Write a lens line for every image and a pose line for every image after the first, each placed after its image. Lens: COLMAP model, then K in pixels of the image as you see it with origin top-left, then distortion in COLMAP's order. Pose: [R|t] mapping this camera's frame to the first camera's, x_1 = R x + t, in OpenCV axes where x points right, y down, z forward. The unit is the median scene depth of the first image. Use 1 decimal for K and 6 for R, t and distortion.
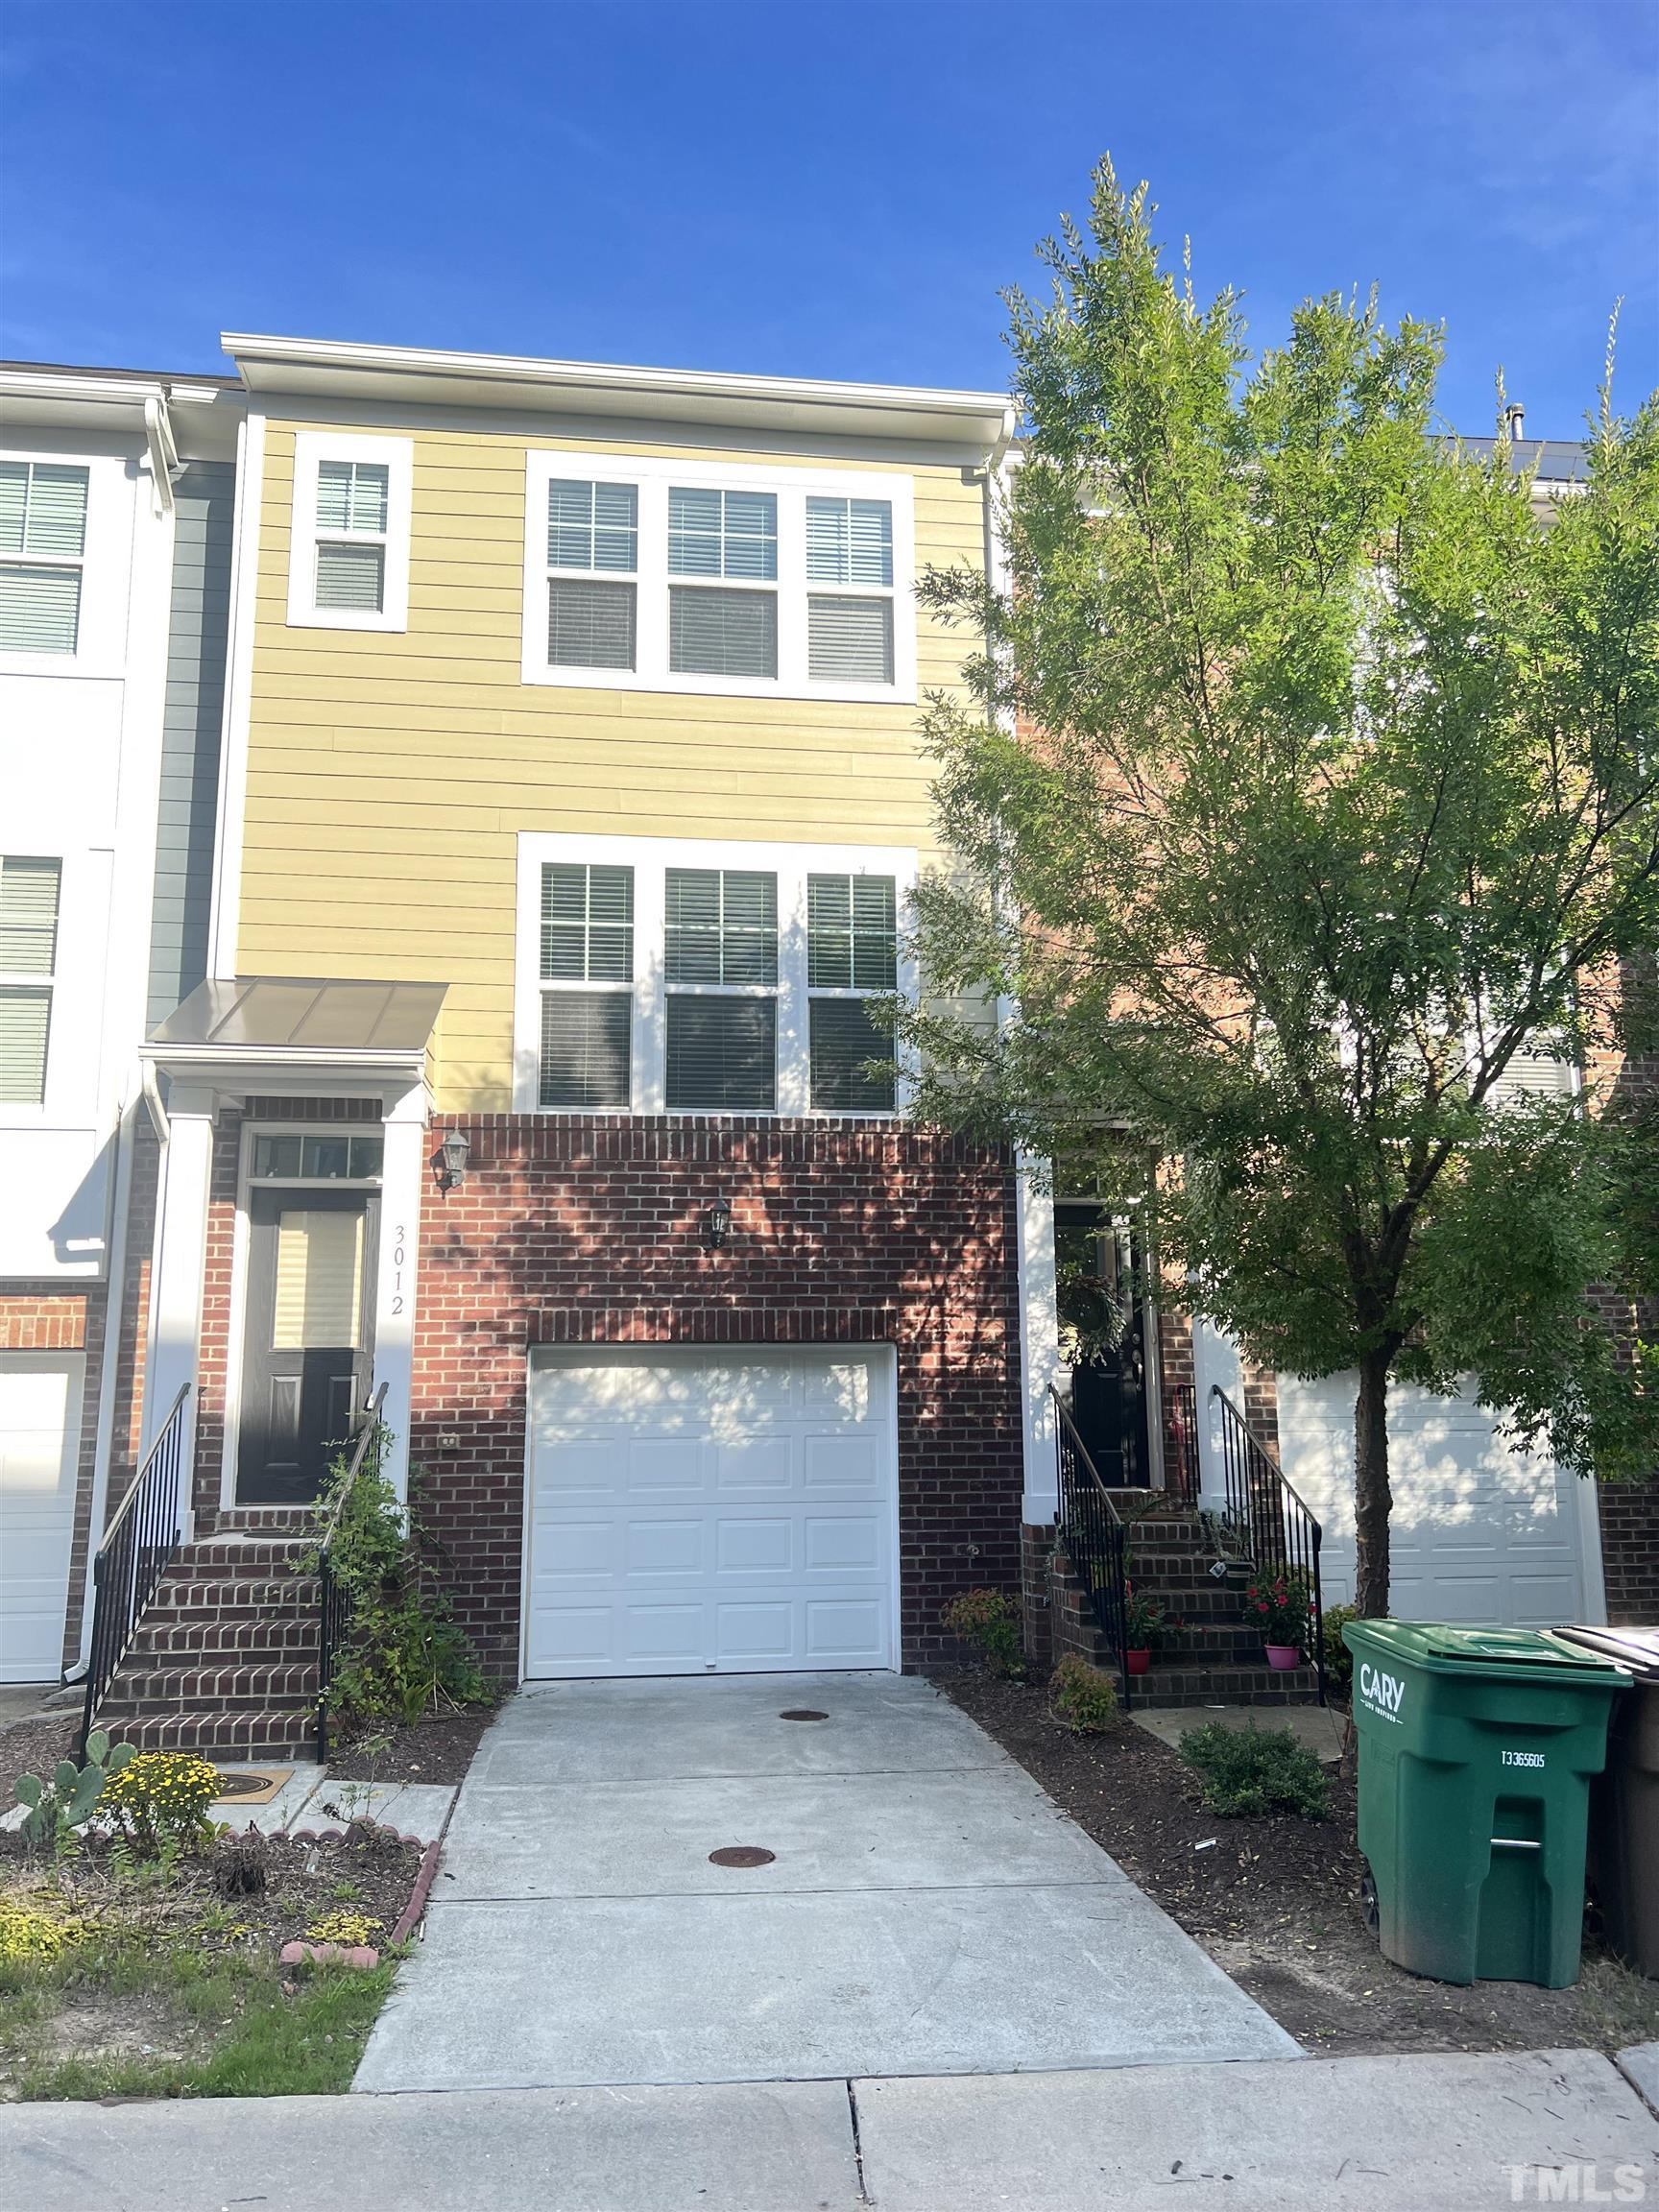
lens RADIAL K [[1656.9, 0, 823.6], [0, 1656.9, 1093.2], [0, 0, 1]] dist [0.050459, -0.067567]
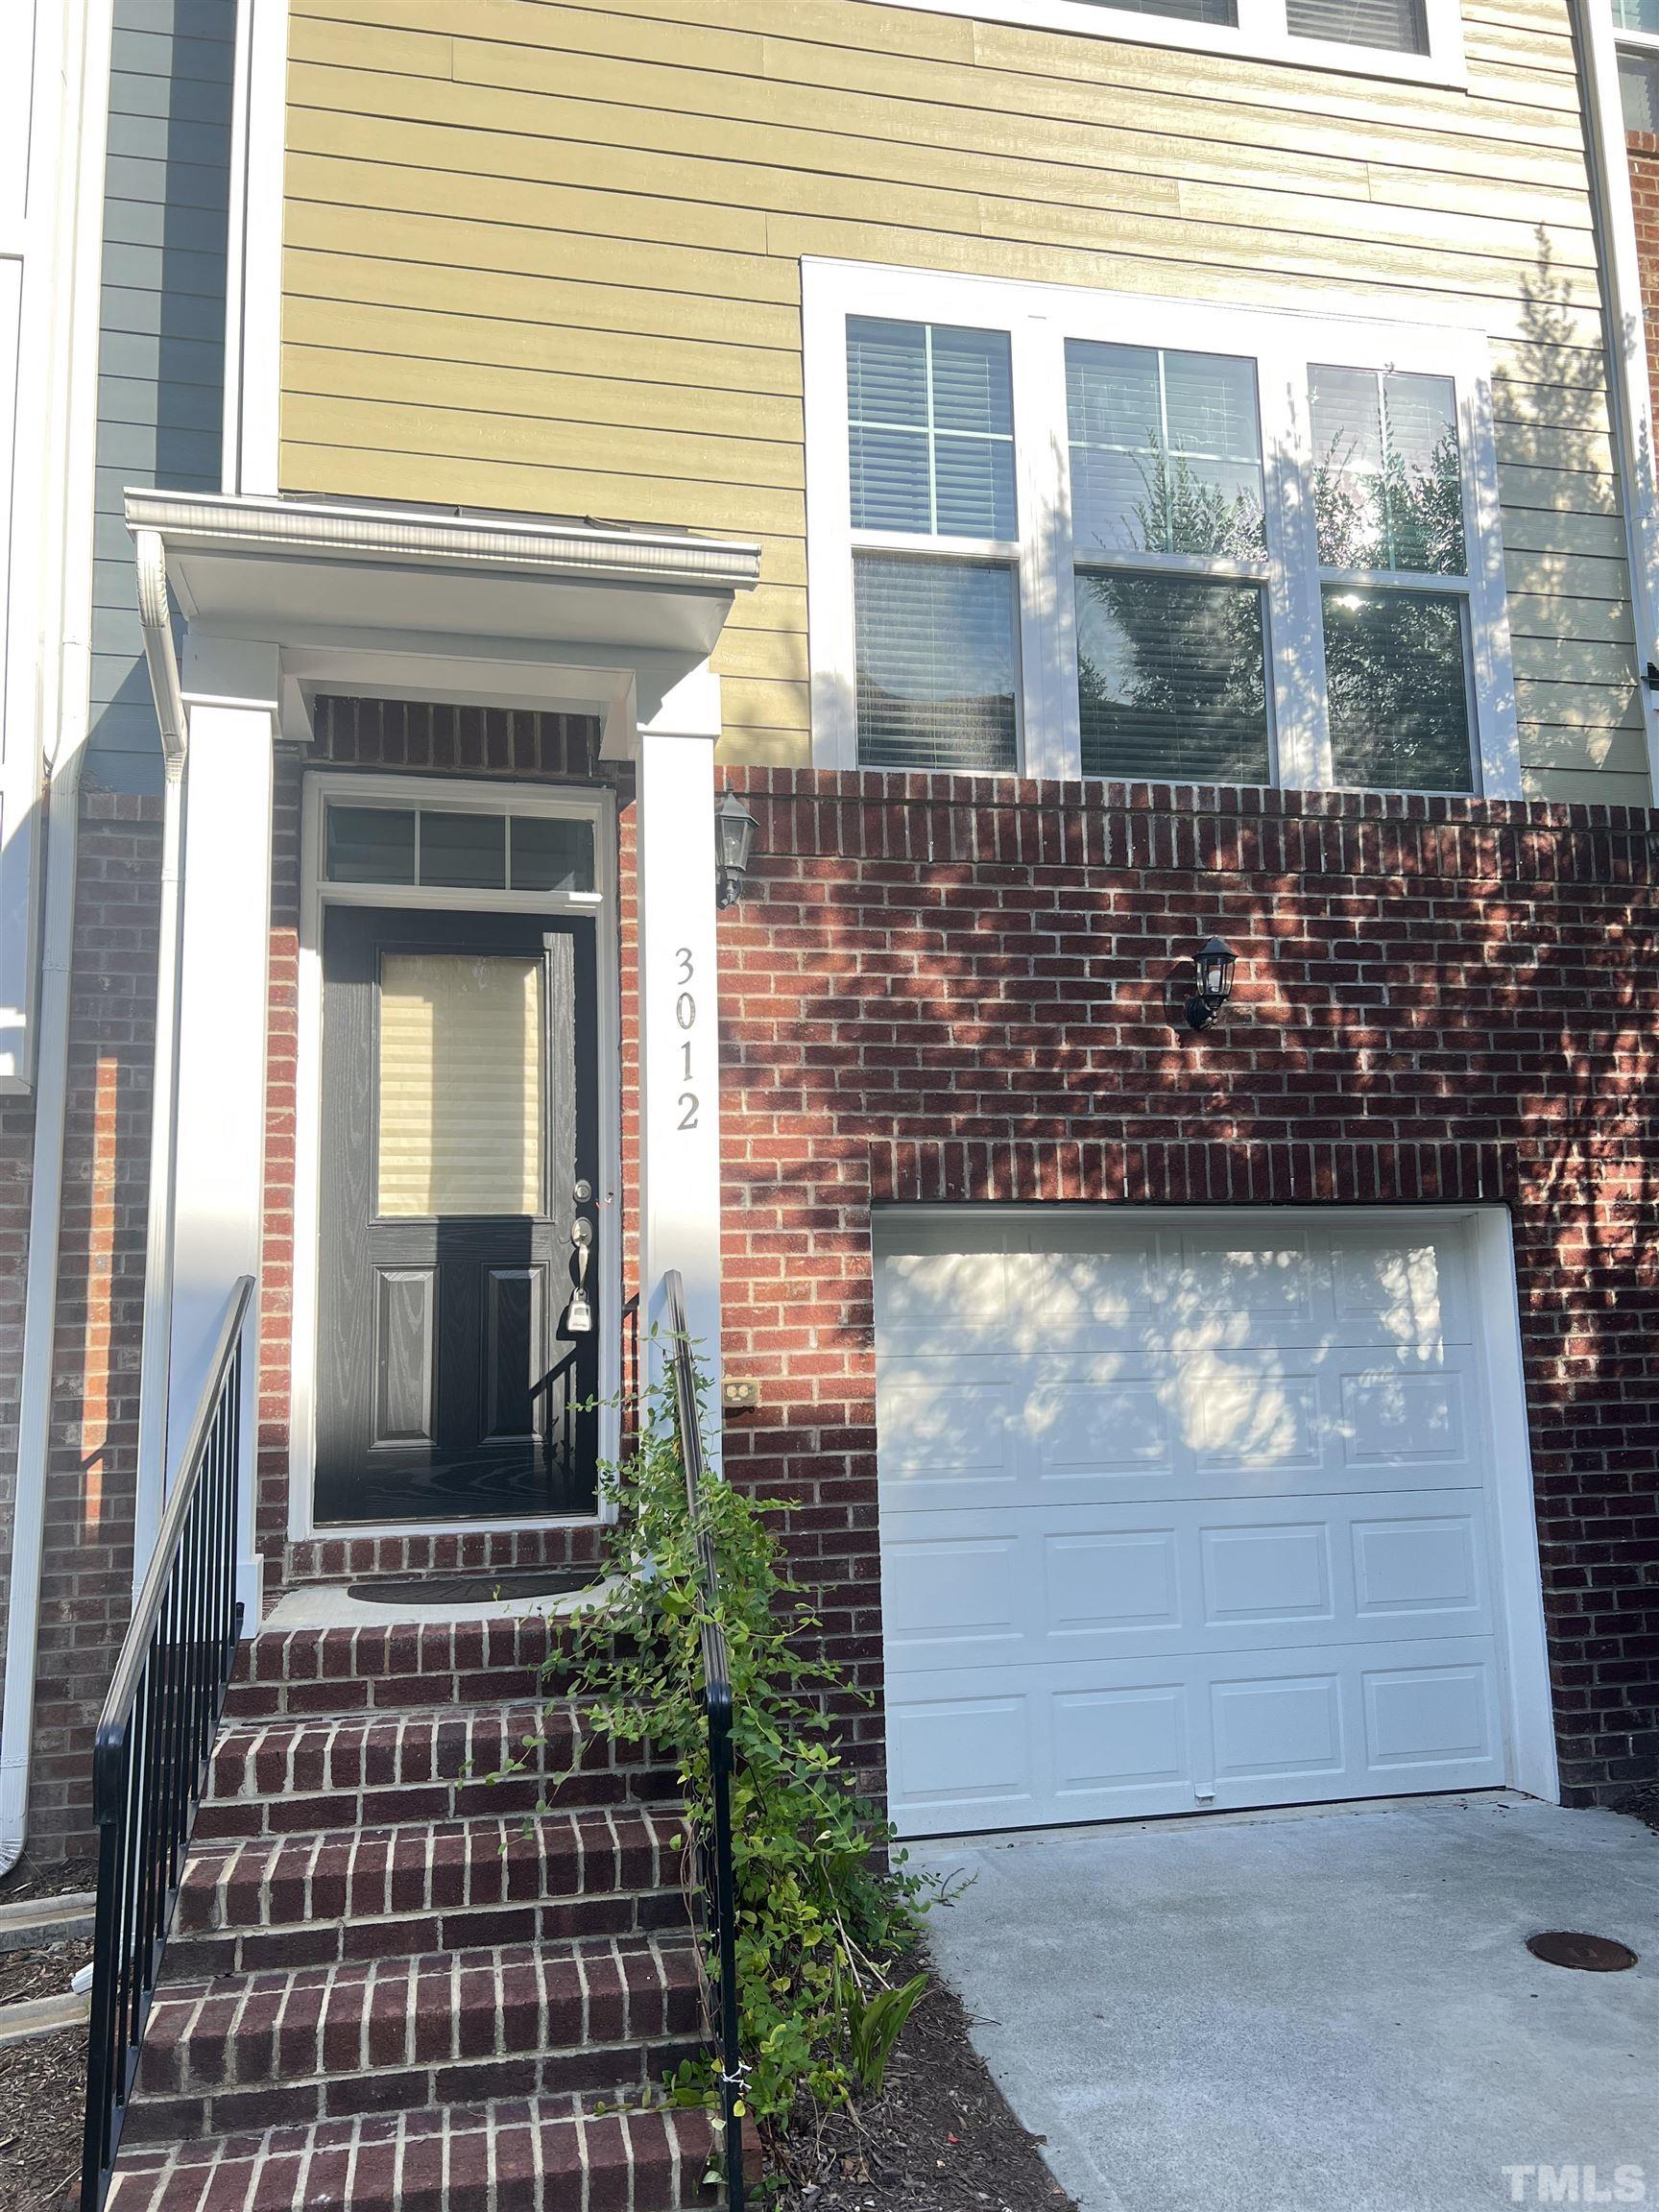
lens RADIAL K [[1656.9, 0, 831.0], [0, 1656.9, 1107.1], [0, 0, 1]] dist [0.050459, -0.067567]
pose [[0.996879, -0.003872, 0.078855, -0.229163], [0.000282, 0.998965, 0.045485, 0.095271], [-0.078949, -0.045320, 0.995848, 0.478505]]
